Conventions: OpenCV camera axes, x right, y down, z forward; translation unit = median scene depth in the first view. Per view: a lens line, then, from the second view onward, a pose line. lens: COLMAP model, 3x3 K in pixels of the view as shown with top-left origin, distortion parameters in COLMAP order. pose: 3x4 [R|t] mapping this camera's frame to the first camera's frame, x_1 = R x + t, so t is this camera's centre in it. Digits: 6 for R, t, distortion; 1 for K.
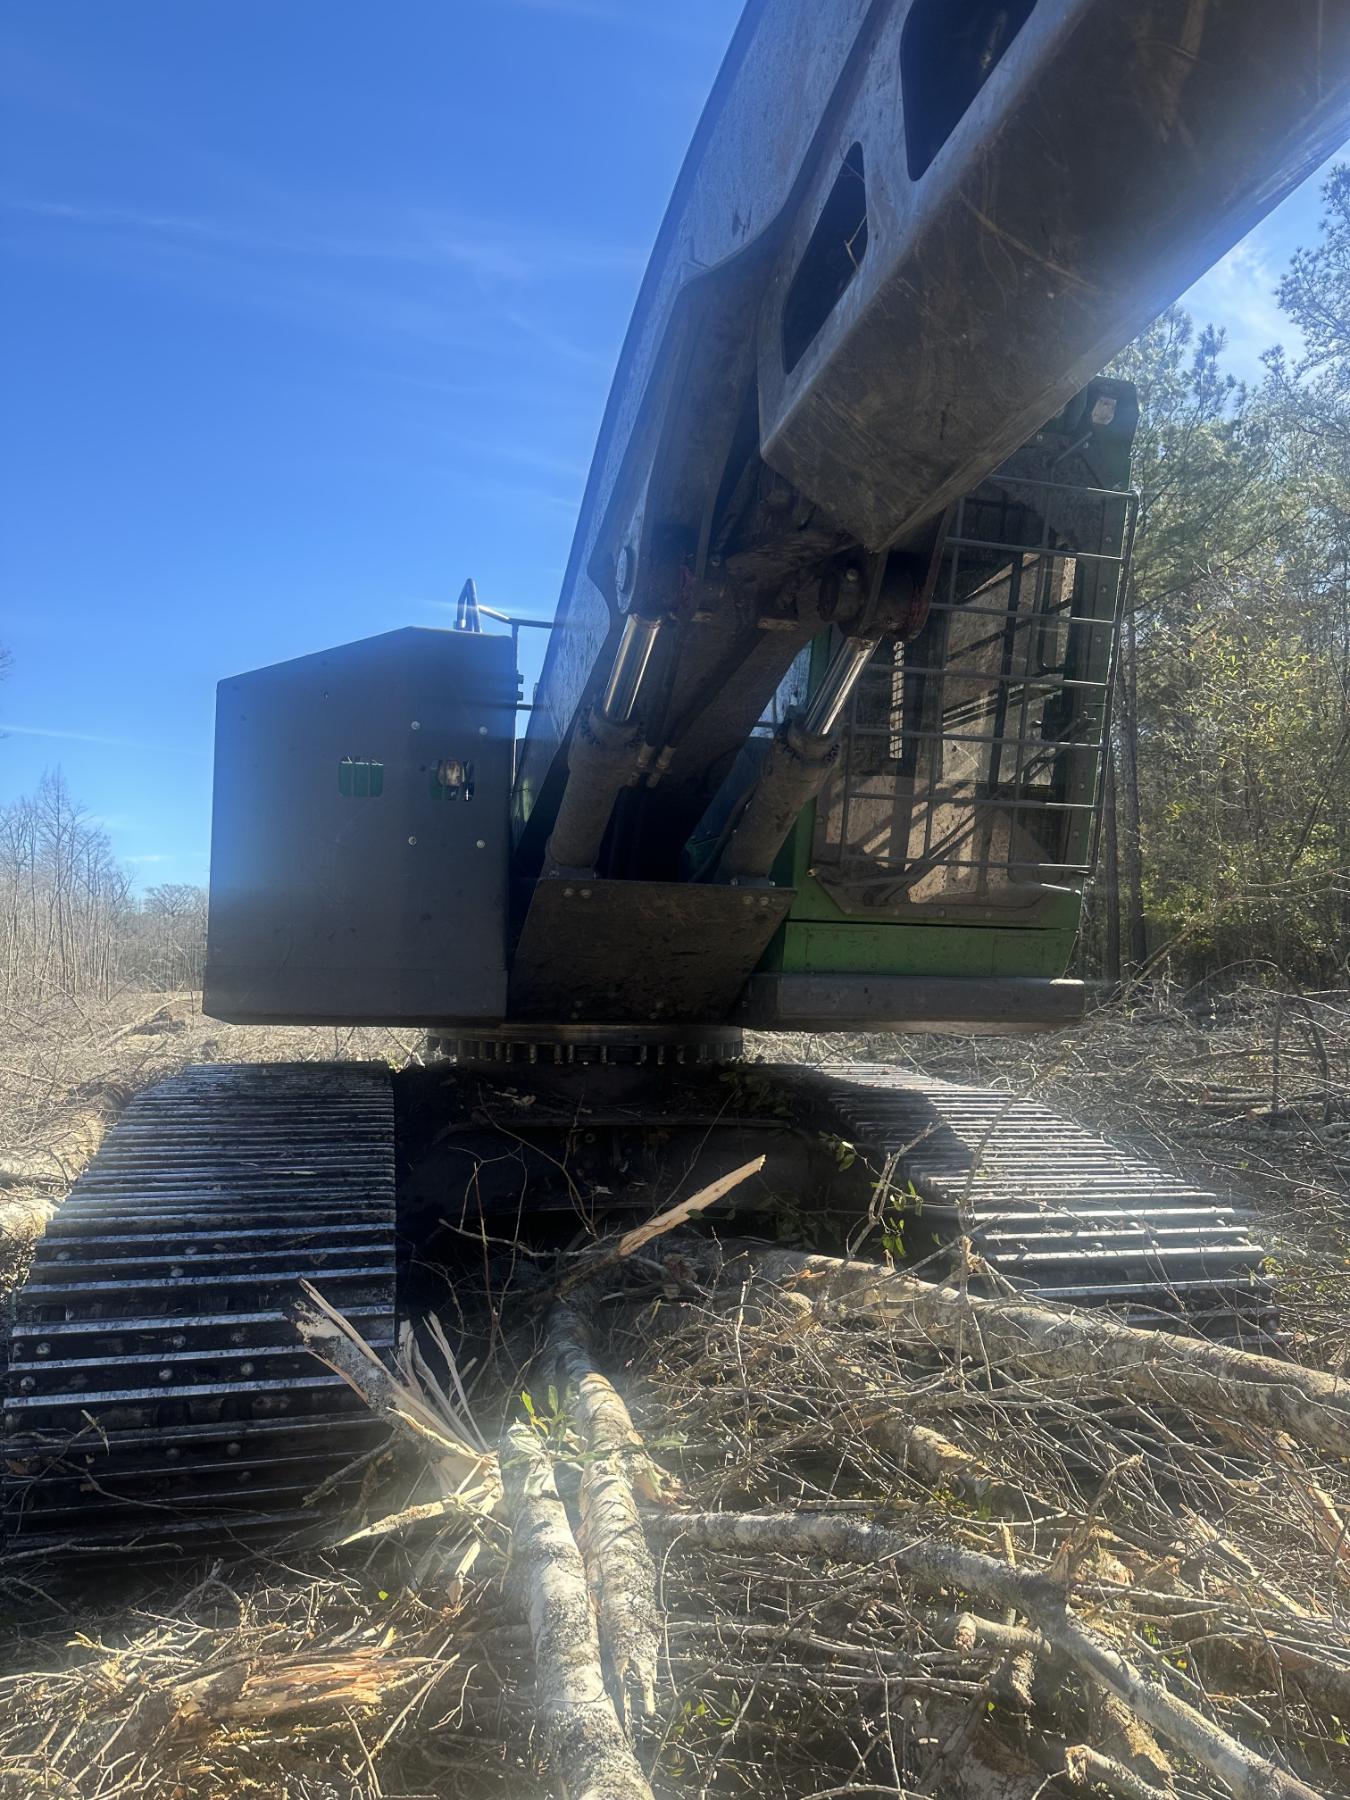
lens RADIAL K [[1291.5, 0, 679.2], [0, 1291.5, 895.8], [0, 0, 1]] dist [0.006163, -0.005493]
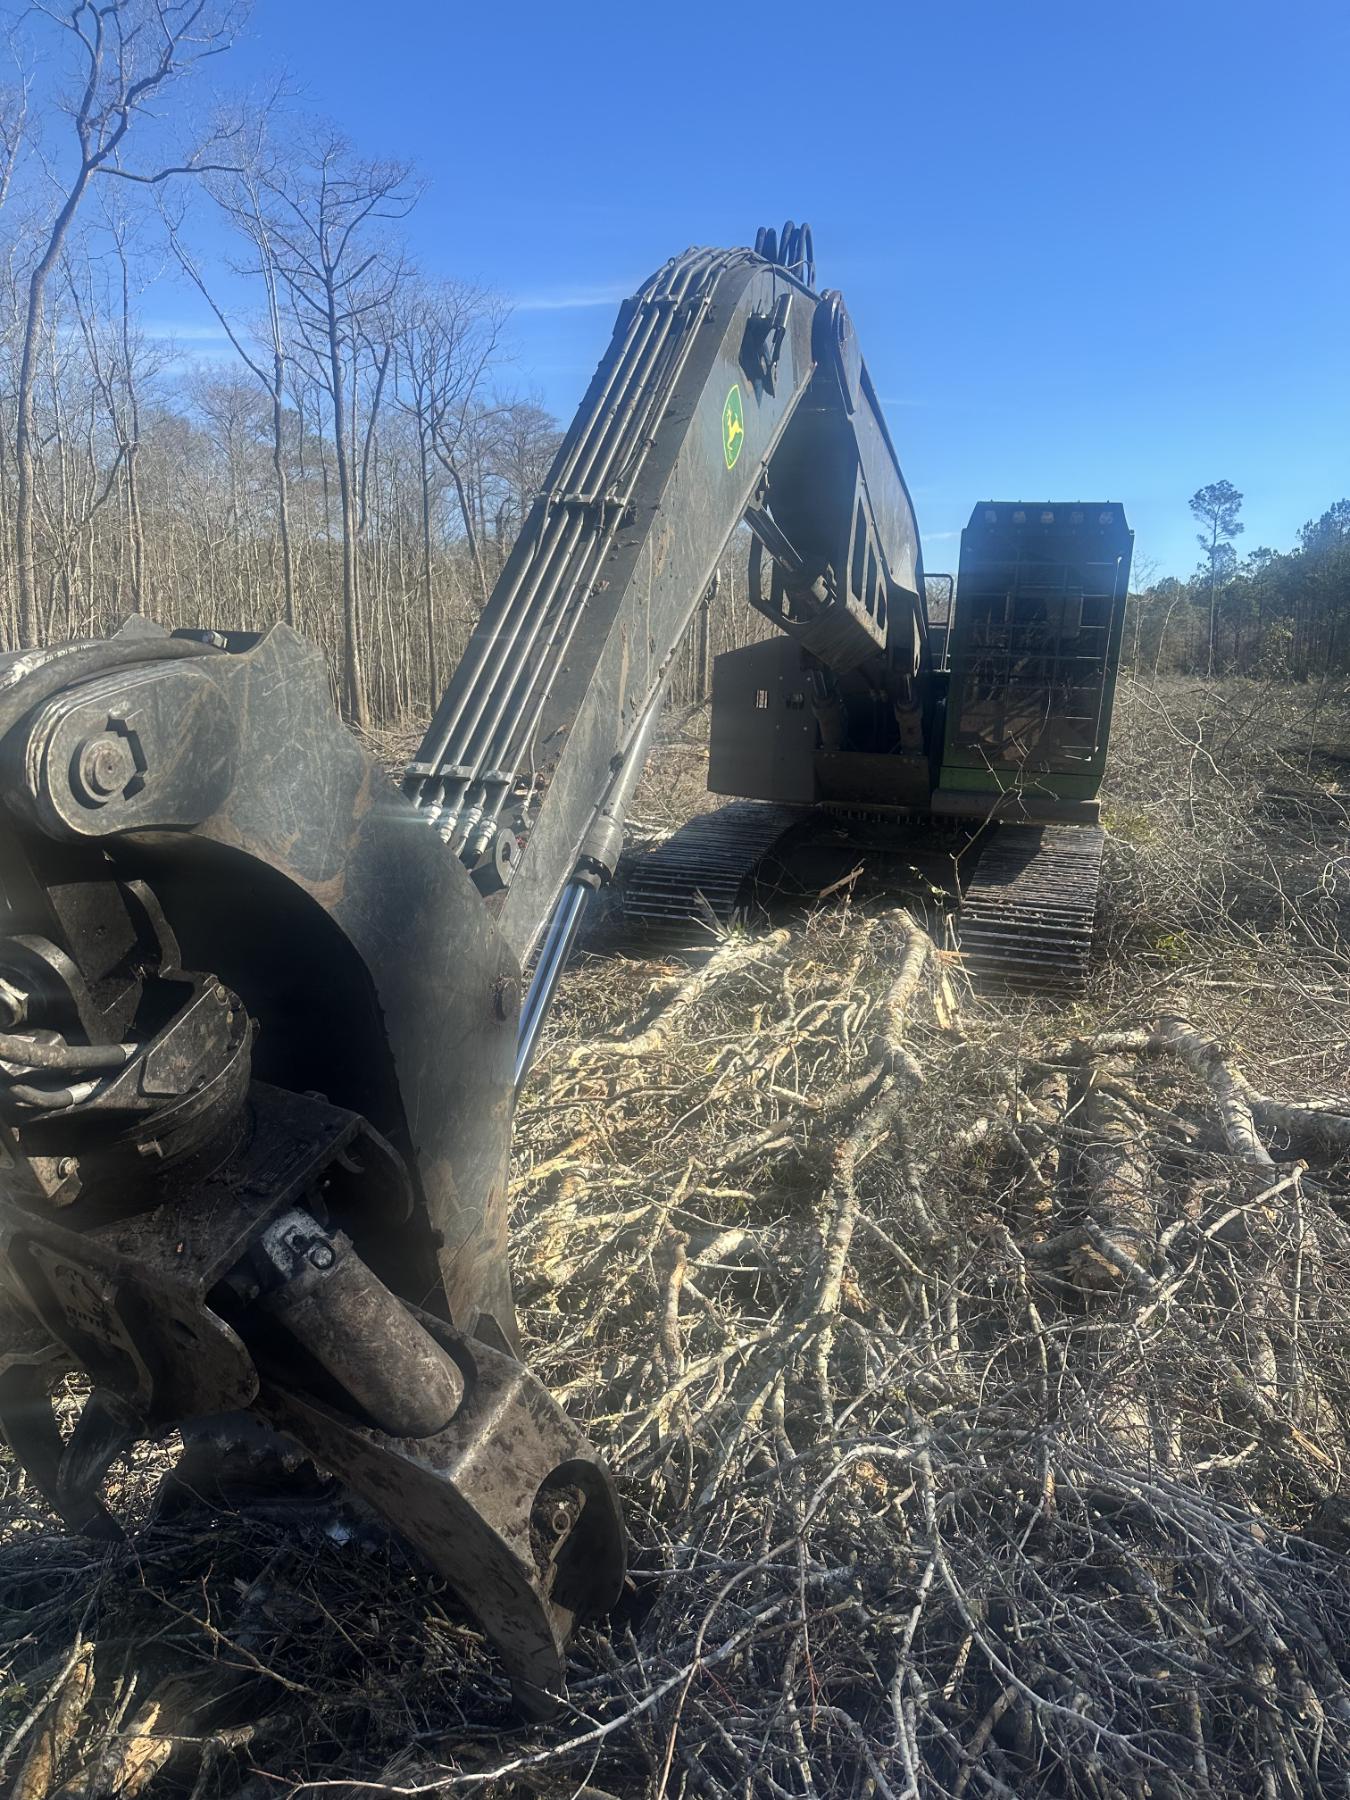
lens RADIAL K [[1291.5, 0, 674.2], [0, 1291.5, 899.1], [0, 0, 1]] dist [0.006163, -0.005493]
pose [[0.816284, 0.123989, -0.564187, 1.269947], [0.017274, 0.971016, 0.238388, -0.380418], [0.577392, -0.204338, 0.790484, -1.361585]]
